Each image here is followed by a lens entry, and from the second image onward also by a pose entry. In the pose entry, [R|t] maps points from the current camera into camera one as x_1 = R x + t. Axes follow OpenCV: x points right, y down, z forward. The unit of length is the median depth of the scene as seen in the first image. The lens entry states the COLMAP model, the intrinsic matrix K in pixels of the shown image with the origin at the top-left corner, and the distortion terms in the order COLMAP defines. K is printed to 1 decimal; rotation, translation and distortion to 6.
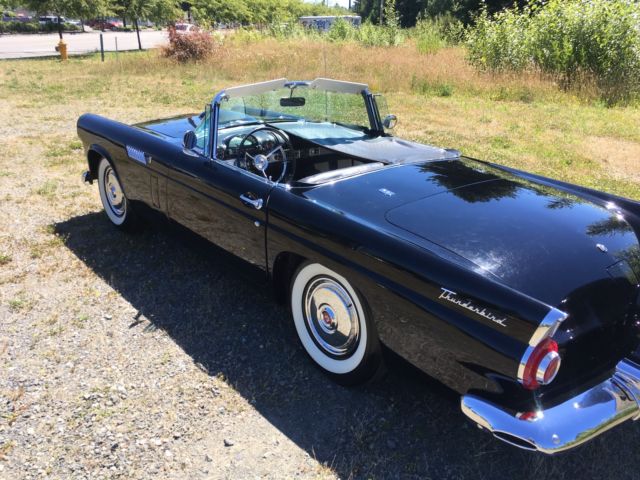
lens RADIAL K [[542.1, 0, 320.0], [0, 542.1, 240.0], [0, 0, 1]] dist [0.075112, -0.106040]
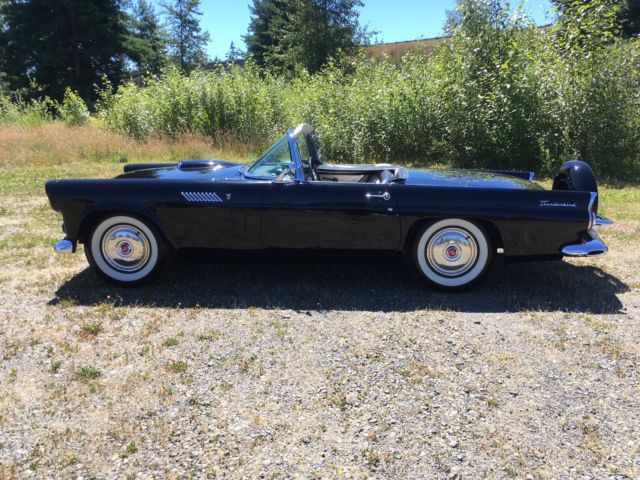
lens RADIAL K [[542.1, 0, 320.0], [0, 542.1, 240.0], [0, 0, 1]] dist [0.075112, -0.106040]
pose [[0.701058, -0.194488, 0.686070, -1.143911], [0.280159, 0.959849, -0.014180, 0.016732], [-0.655766, 0.202150, 0.727397, 0.051288]]
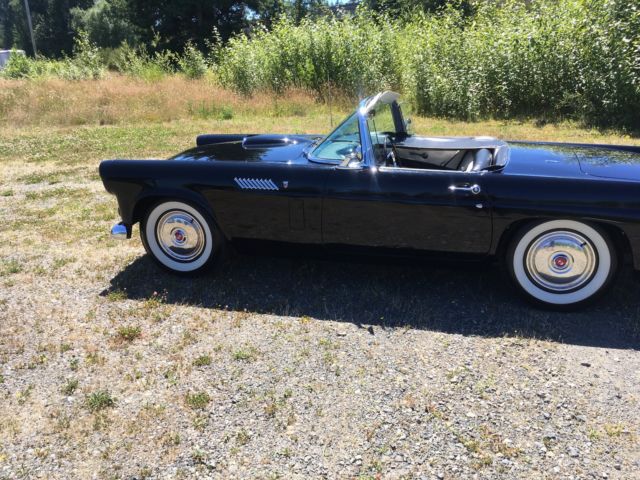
lens RADIAL K [[542.1, 0, 320.0], [0, 542.1, 240.0], [0, 0, 1]] dist [0.075112, -0.106040]
pose [[0.834417, -0.223067, 0.503973, -0.906804], [0.246620, 0.968895, 0.020526, -0.059897], [-0.492876, 0.107163, 0.863475, 0.133654]]
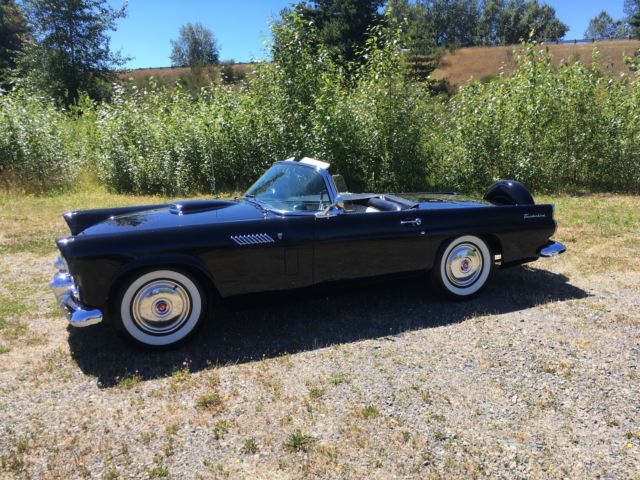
lens RADIAL K [[542.1, 0, 320.0], [0, 542.1, 240.0], [0, 0, 1]] dist [0.075112, -0.106040]
pose [[0.298387, -0.216097, 0.929660, -1.535143], [0.373322, 0.922856, 0.094693, -0.247438], [-0.878406, 0.318807, 0.356042, 0.617315]]
